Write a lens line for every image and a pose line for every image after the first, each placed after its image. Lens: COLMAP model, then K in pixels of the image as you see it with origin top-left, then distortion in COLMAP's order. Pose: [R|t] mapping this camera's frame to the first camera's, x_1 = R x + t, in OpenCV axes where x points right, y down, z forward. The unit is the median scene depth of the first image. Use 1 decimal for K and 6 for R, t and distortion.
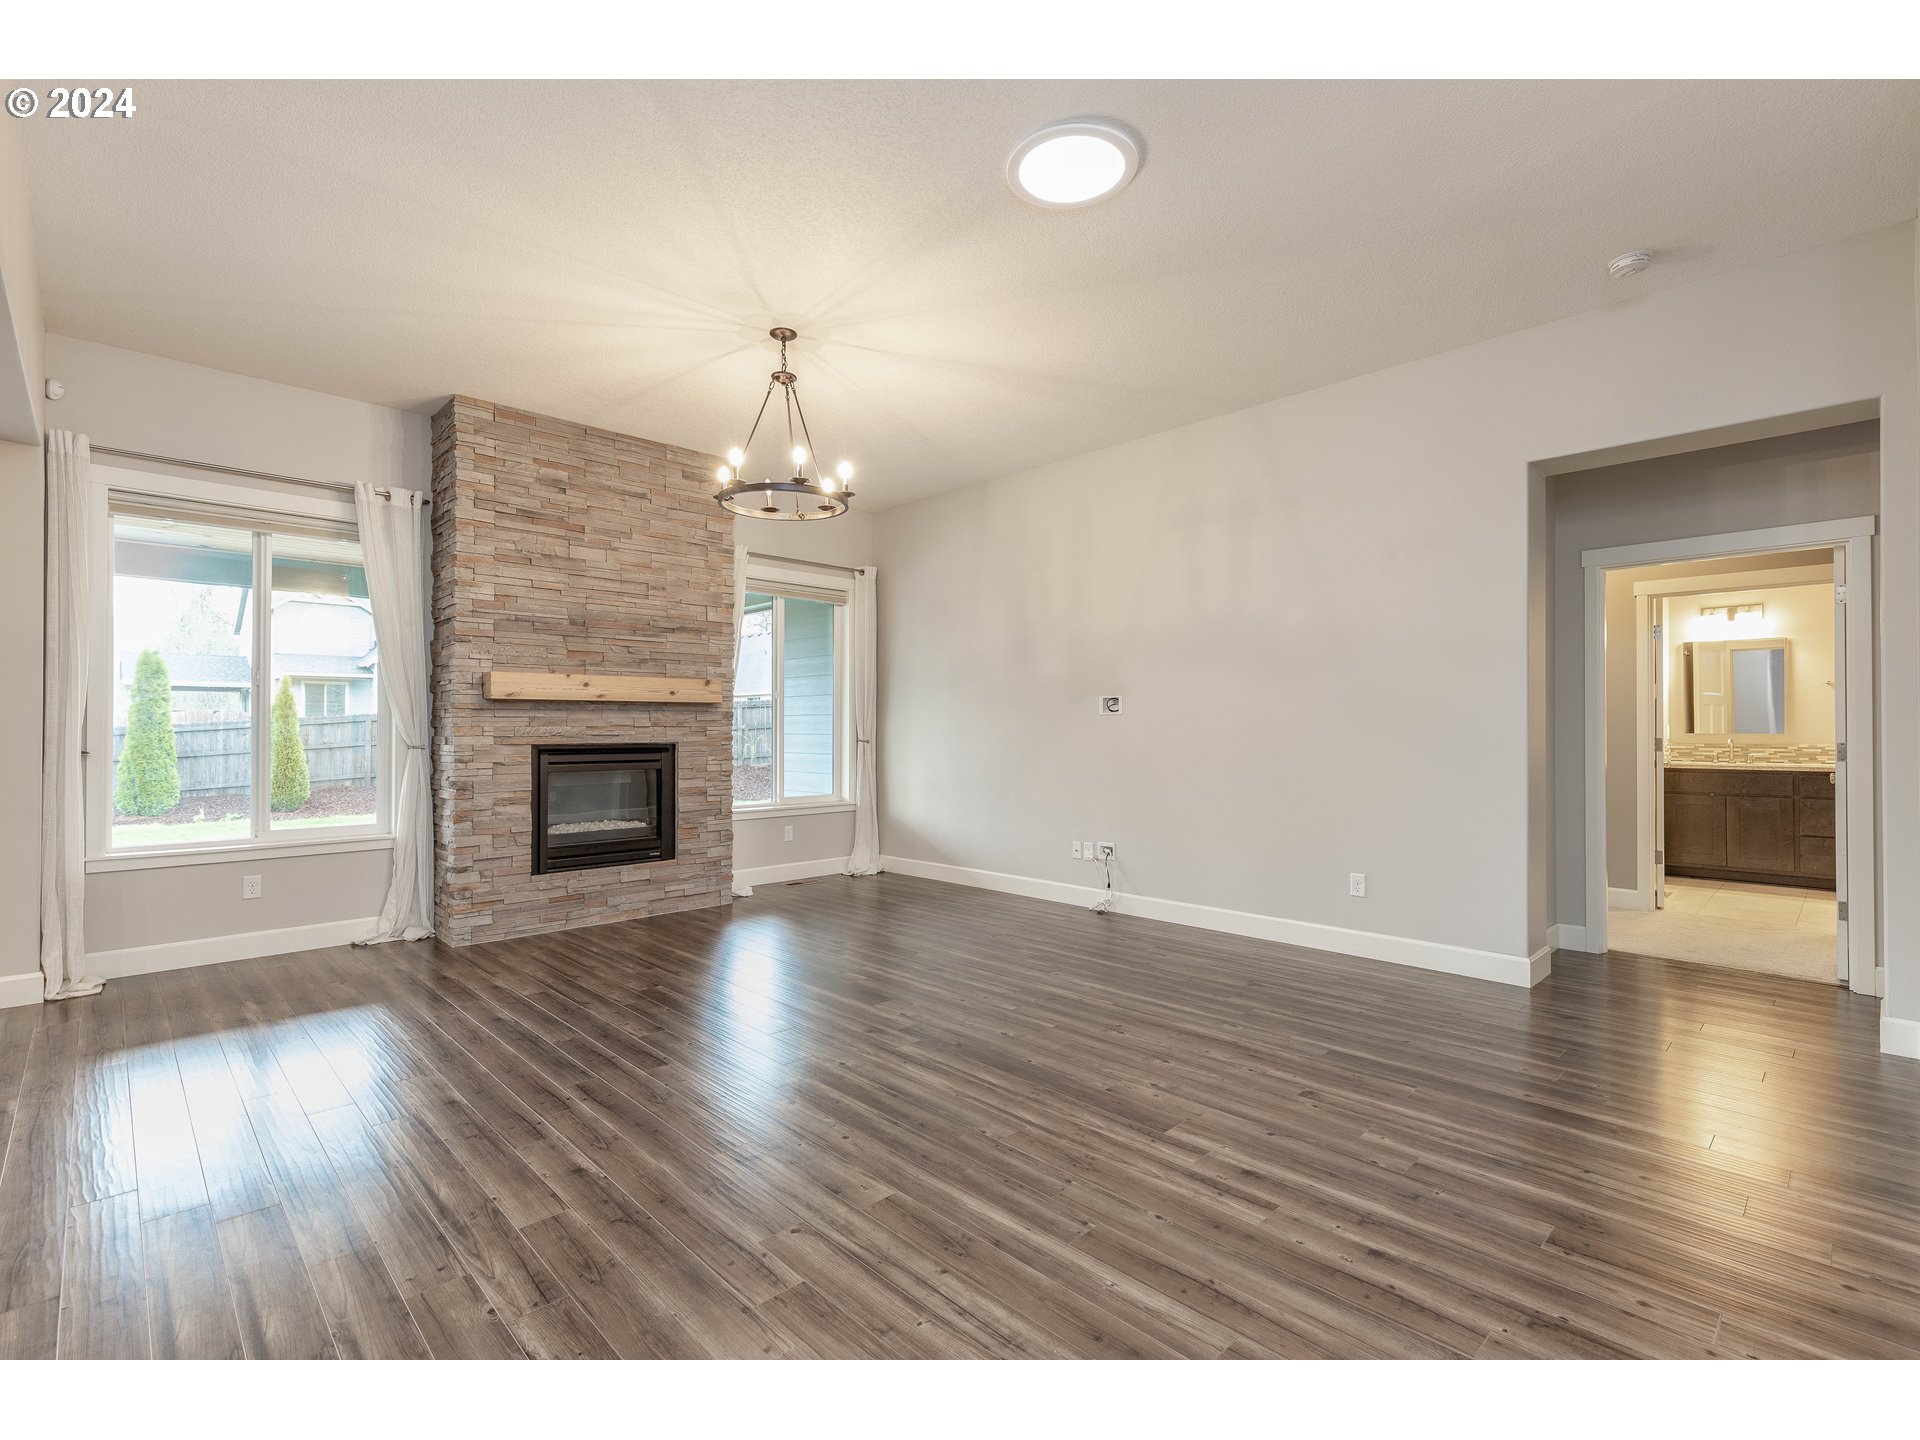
lens RADIAL K [[875.1, 0, 969.2], [0, 875.1, 723.3], [0, 0, 1]] dist [0.014794, -0.004889]
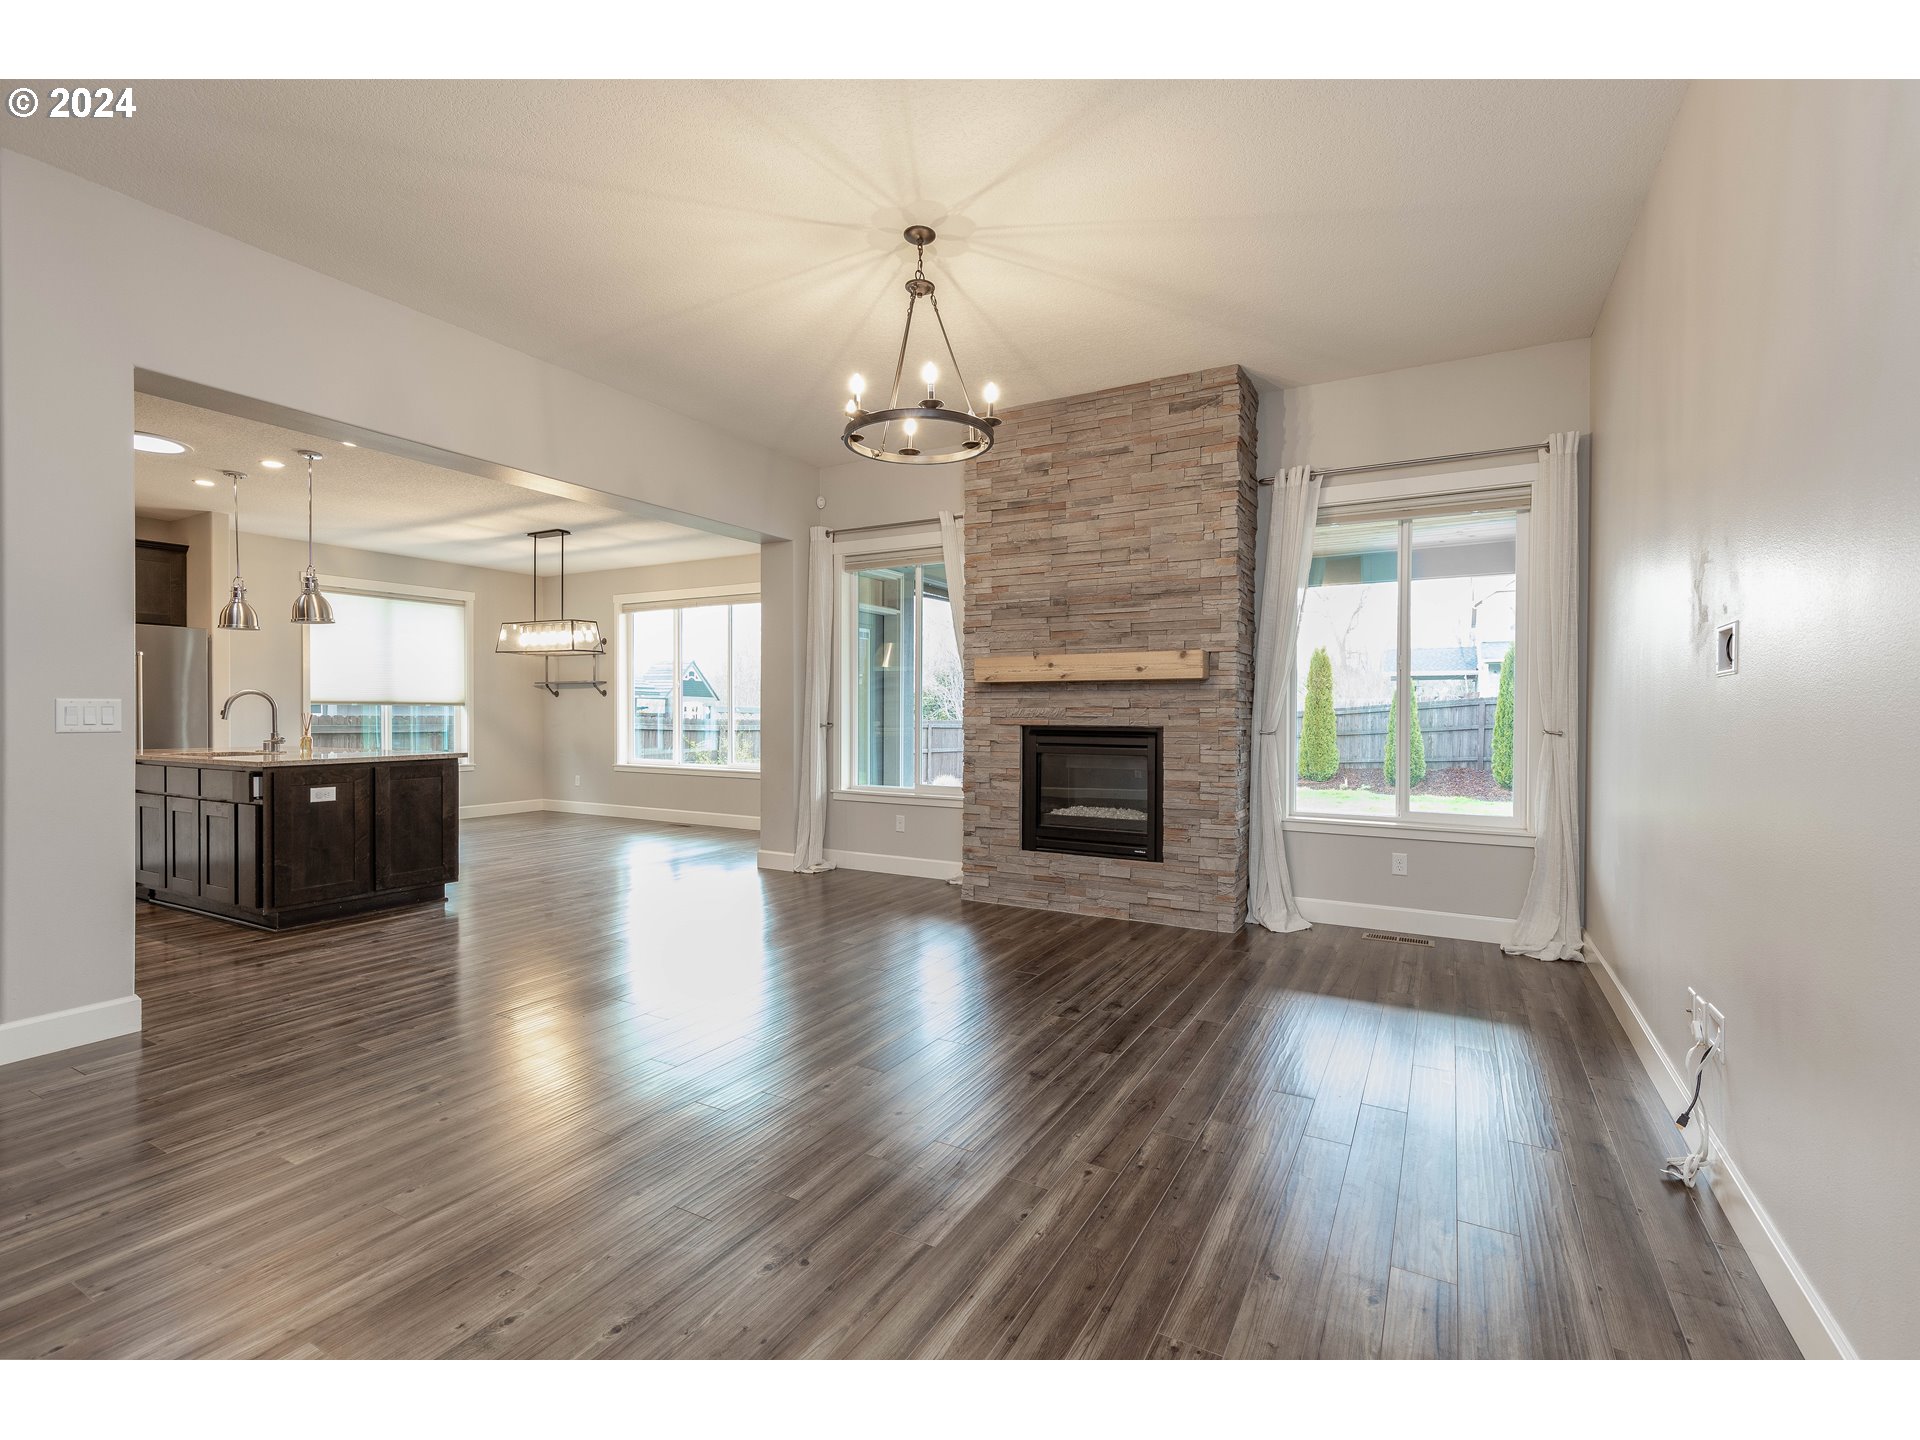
lens RADIAL K [[875.1, 0, 963.2], [0, 875.1, 722.7], [0, 0, 1]] dist [0.014794, -0.004889]
pose [[0.279606, 0.014272, -0.960009, 0.457124], [0.001968, 0.999879, 0.015438, 0.004810], [0.960113, -0.006206, 0.279544, 0.607256]]
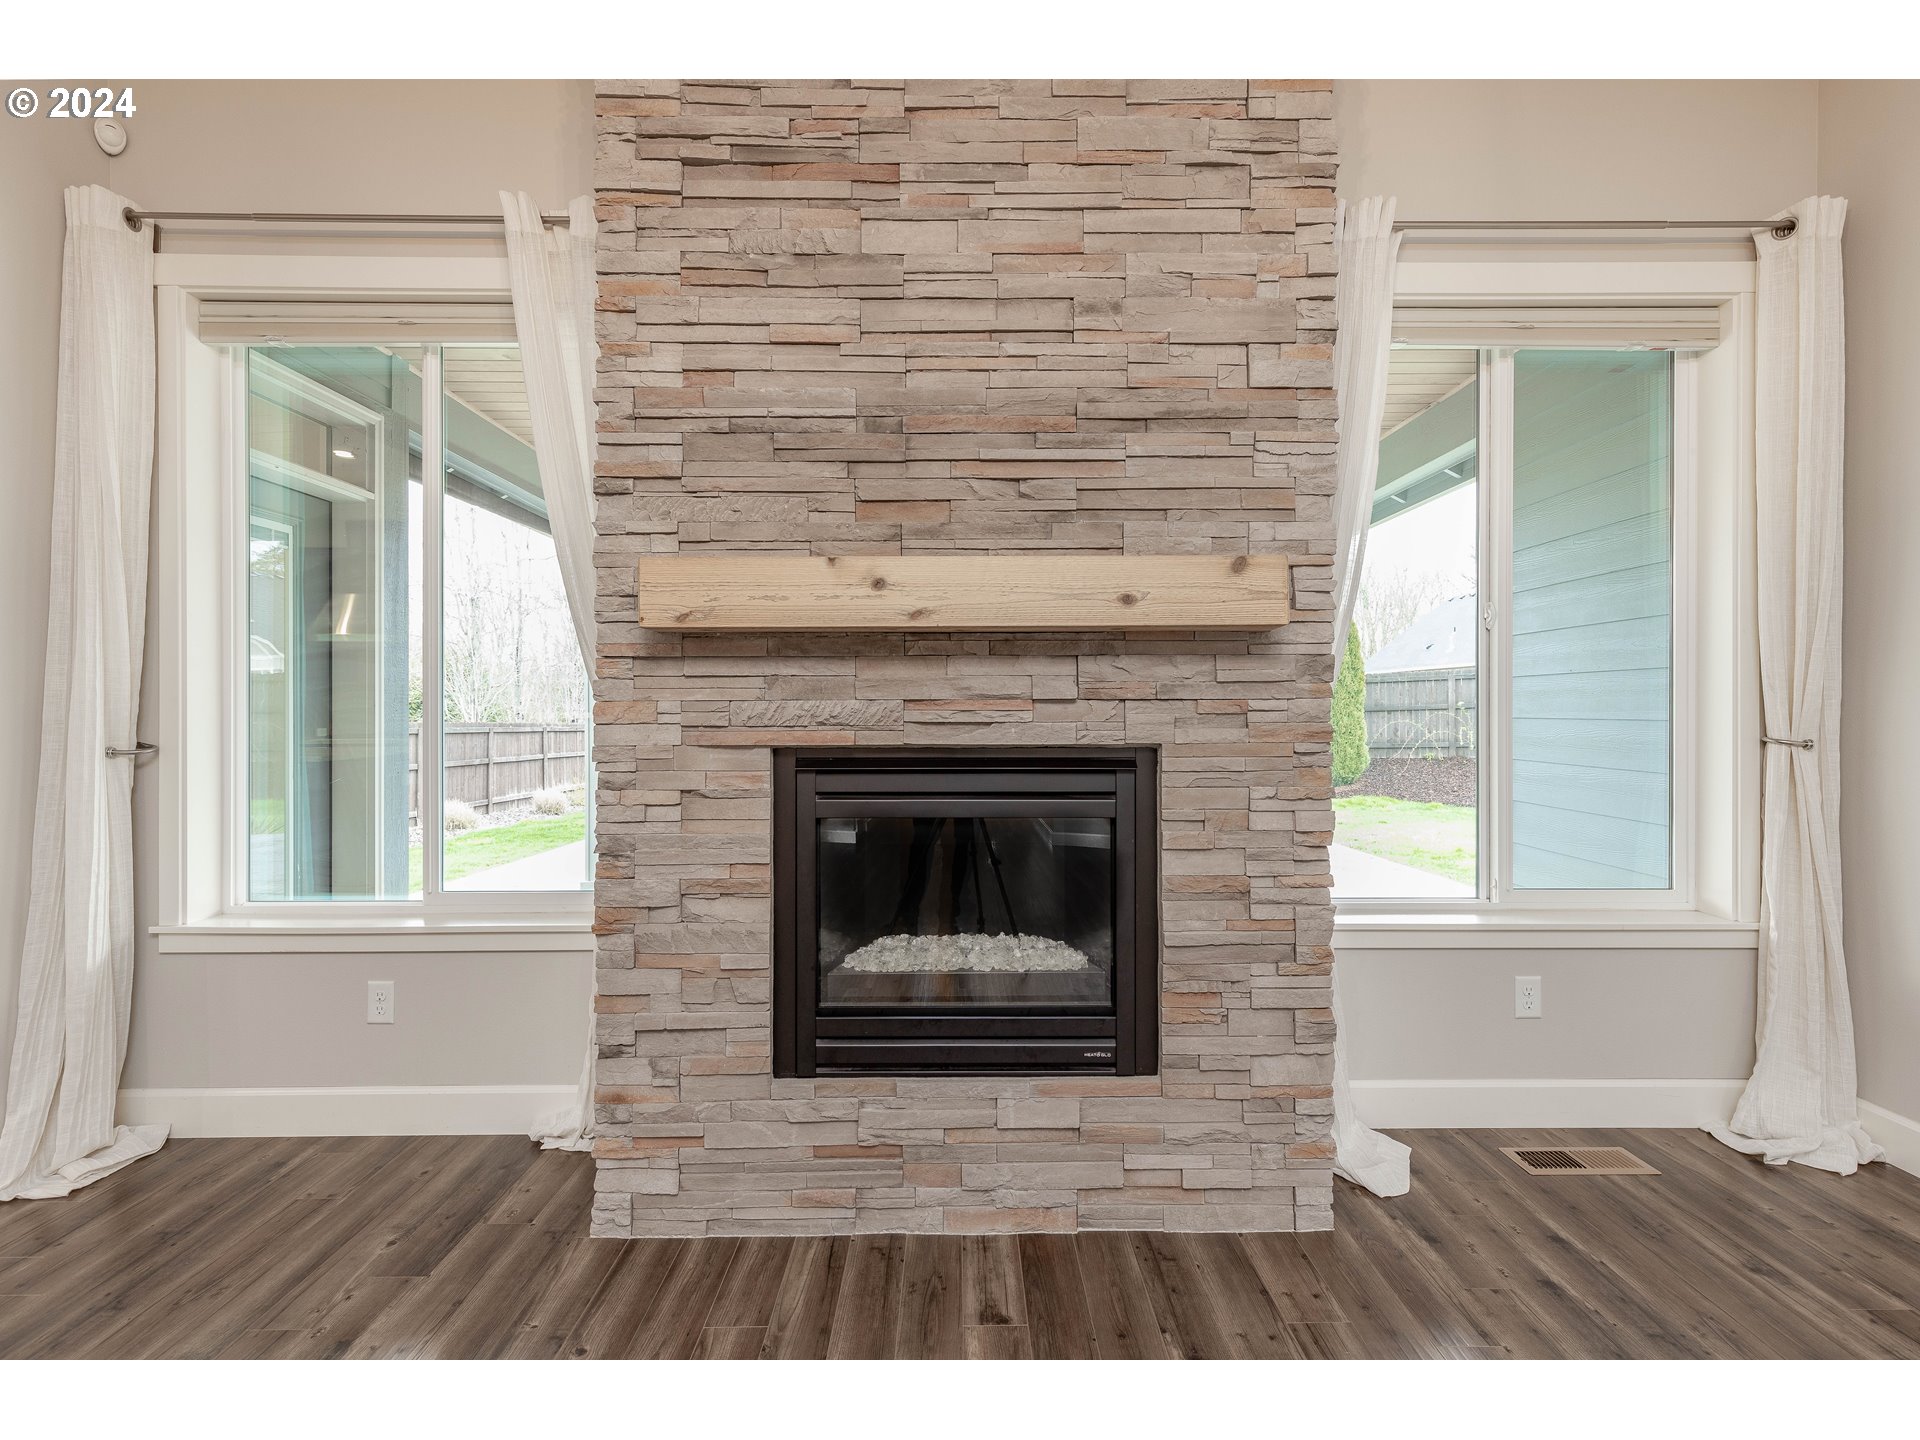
lens RADIAL K [[875.1, 0, 971.3], [0, 875.1, 713.3], [0, 0, 1]] dist [0.014794, -0.004889]
pose [[0.724479, 0.000926, -0.689297, -0.154882], [0.004997, 0.999966, 0.006596, 0.006884], [0.689279, -0.008223, 0.724449, 0.735072]]
